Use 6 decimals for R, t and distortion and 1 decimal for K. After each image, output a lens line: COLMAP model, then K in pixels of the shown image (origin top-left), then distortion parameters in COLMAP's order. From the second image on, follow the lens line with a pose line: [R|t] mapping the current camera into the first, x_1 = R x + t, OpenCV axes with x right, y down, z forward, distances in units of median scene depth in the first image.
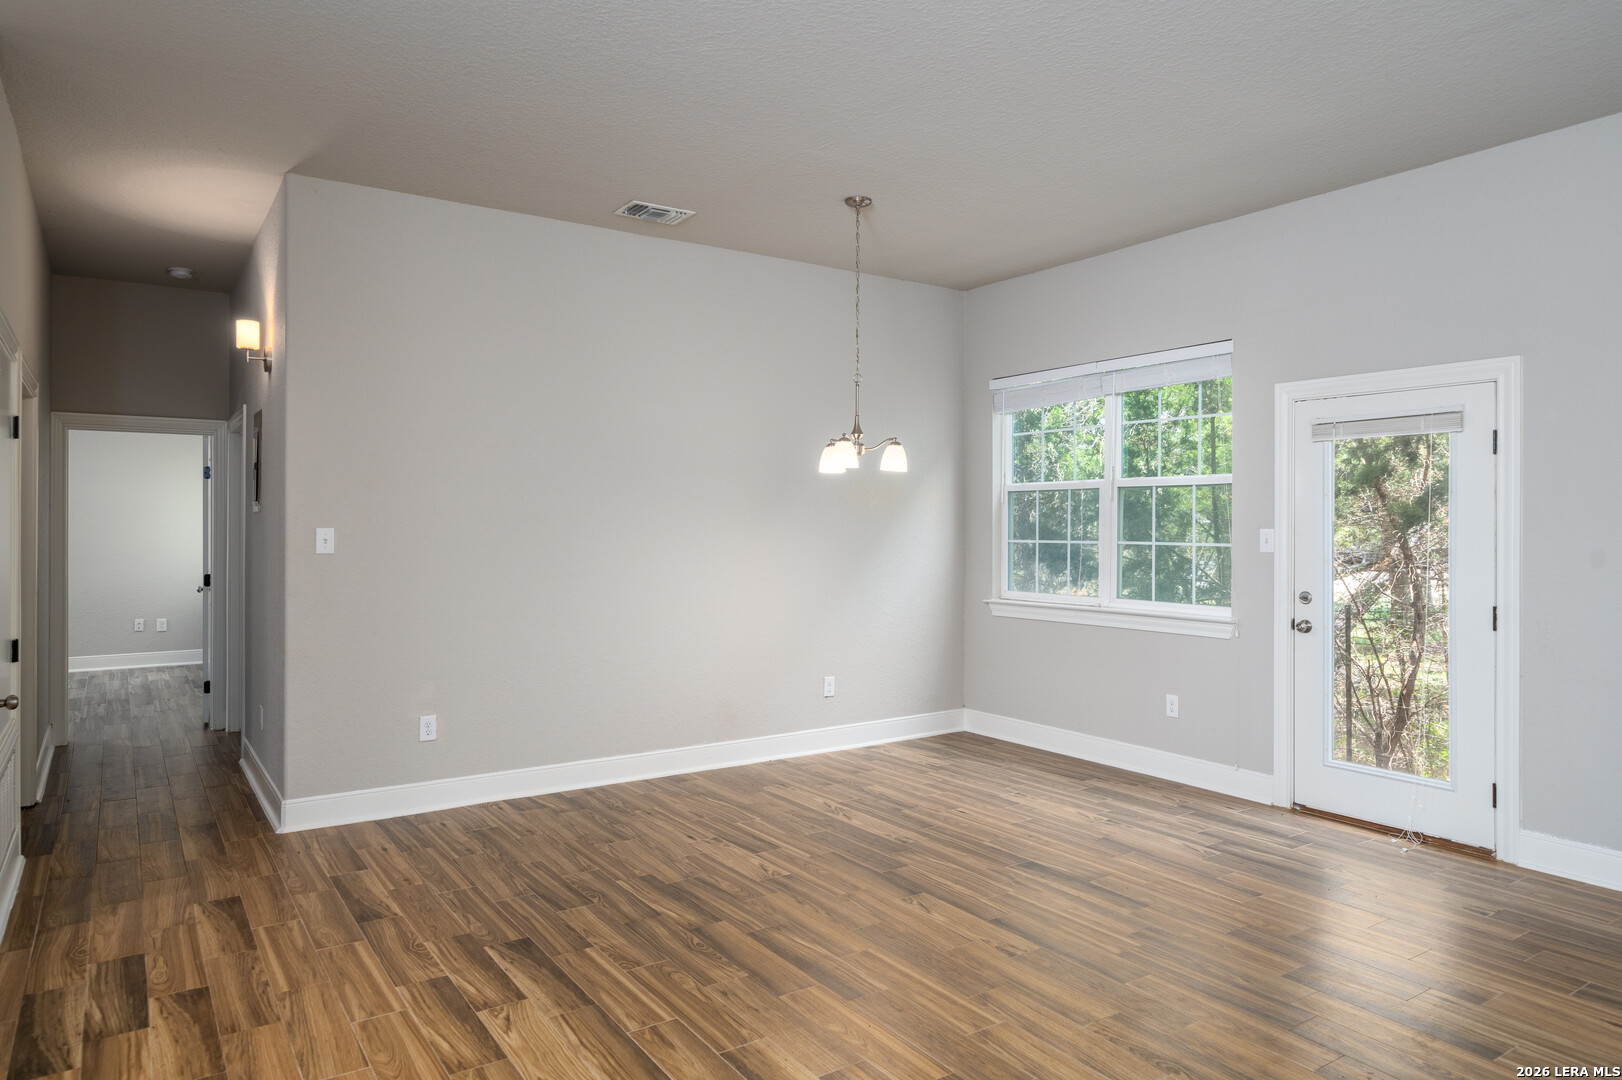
lens RADIAL K [[1037.0, 0, 809.8], [0, 1037.0, 515.9], [0, 0, 1]] dist [0.003440, 0.004832]
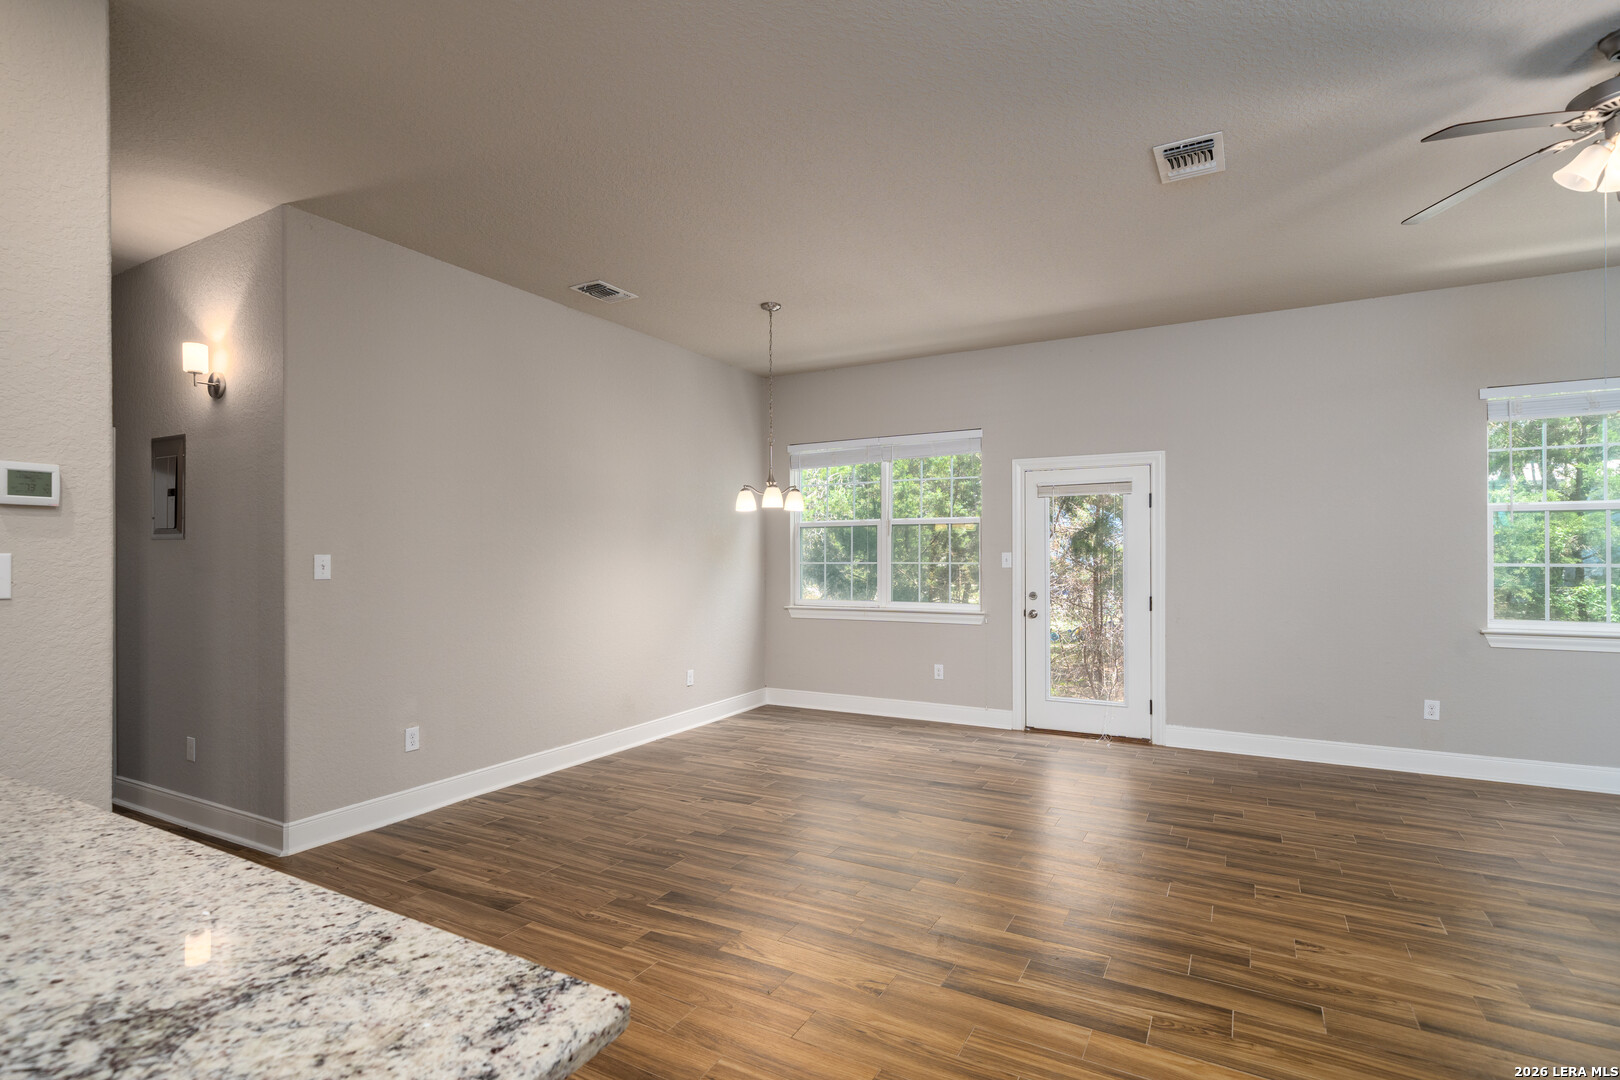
lens RADIAL K [[798.1, 0, 800.2], [0, 798.1, 546.8], [0, 0, 1]] dist [0.003059, -0.001267]
pose [[0.894123, -0.000664, 0.447822, -0.427727], [0.001333, 0.999998, -0.001179, 0.005958], [-0.447820, 0.001651, 0.894122, 0.080878]]
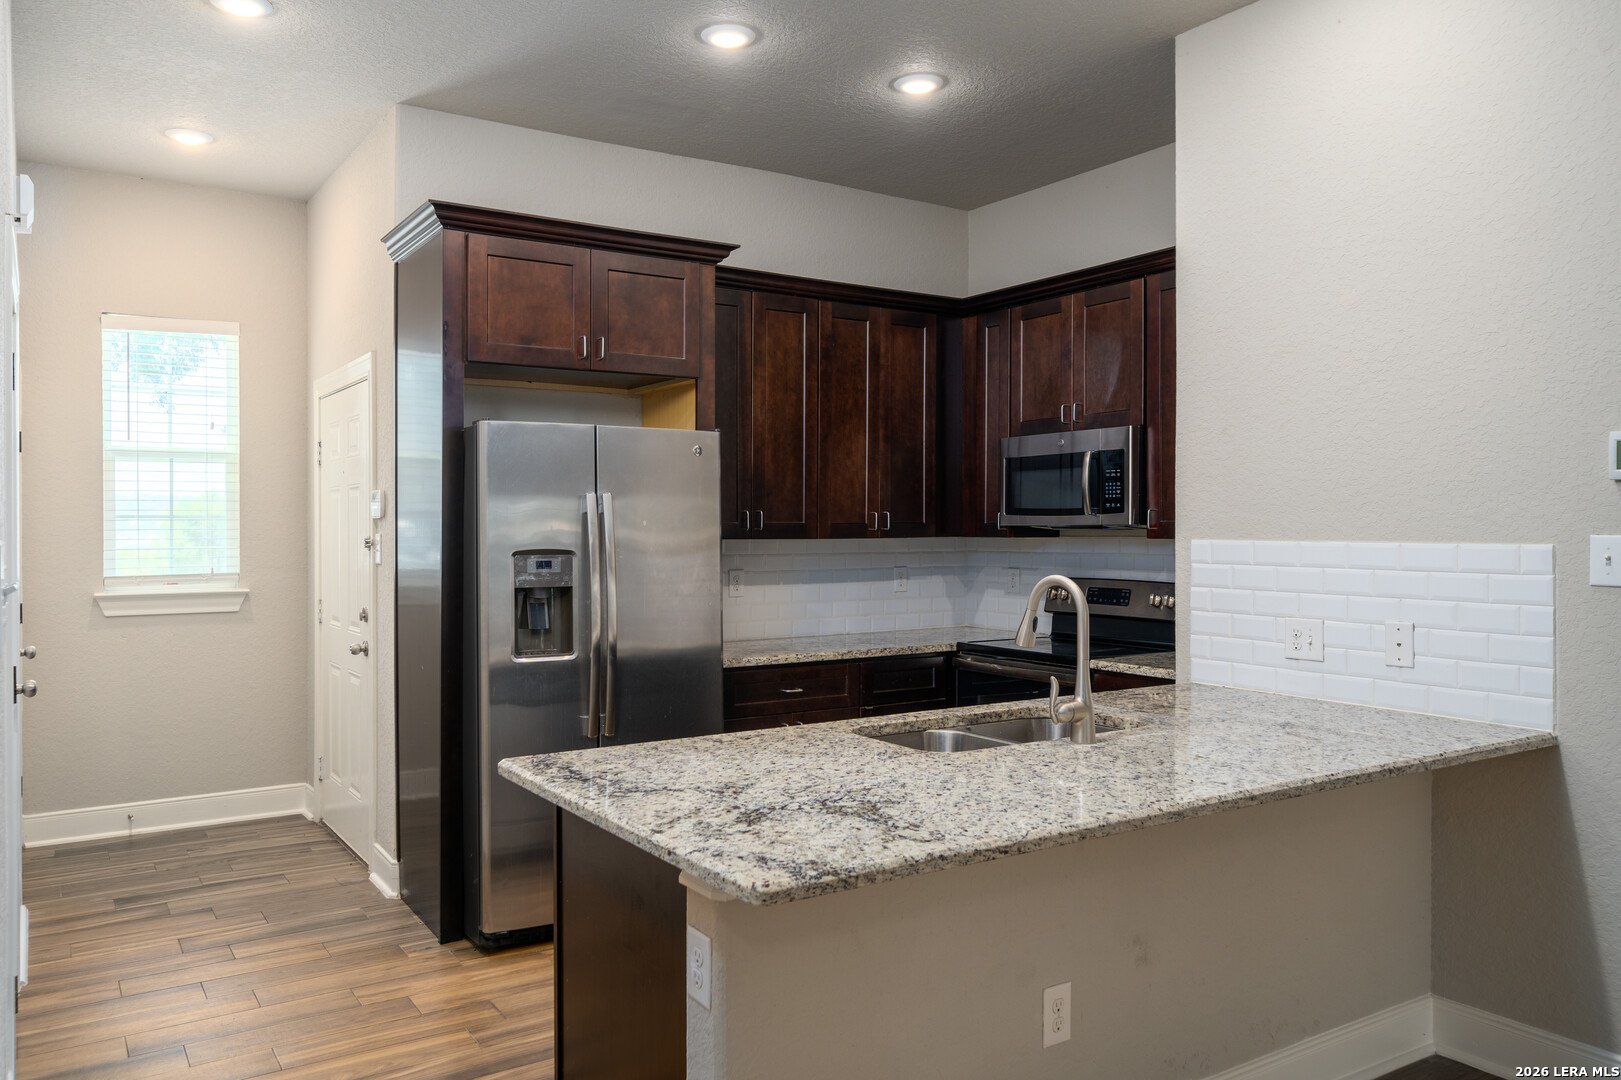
lens RADIAL K [[1170.9, 0, 770.0], [0, 1170.9, 524.9], [0, 0, 1]] dist [-0.001884, 0.008025]
pose [[-0.030012, -0.004051, -0.999541, -0.002872], [0.008582, 0.999954, -0.004310, 0.001060], [0.999513, -0.008707, -0.029976, 0.288569]]
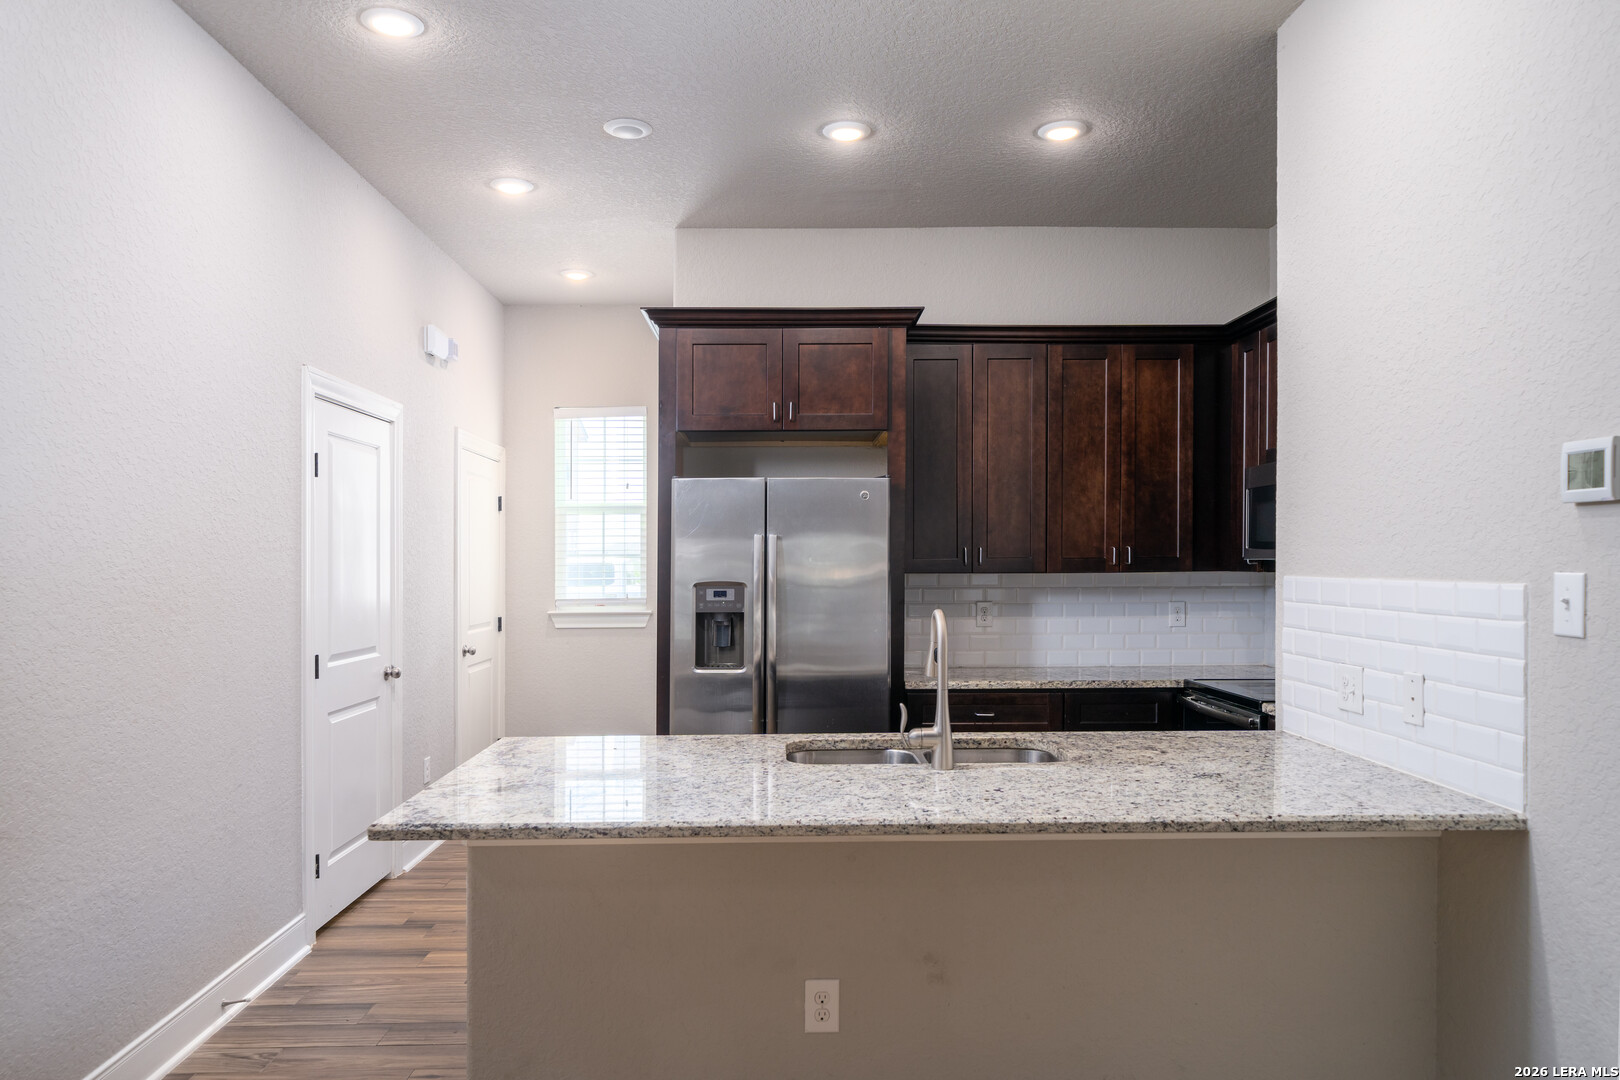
lens RADIAL K [[1096.5, 0, 803.7], [0, 1096.5, 561.4], [0, 0, 1]] dist [0.003586, -0.000027]
pose [[-0.541108, -0.000251, -0.840953, -0.072163], [0.009516, 0.999934, -0.006422, 0.002860], [0.840899, -0.011477, -0.541070, 0.697115]]
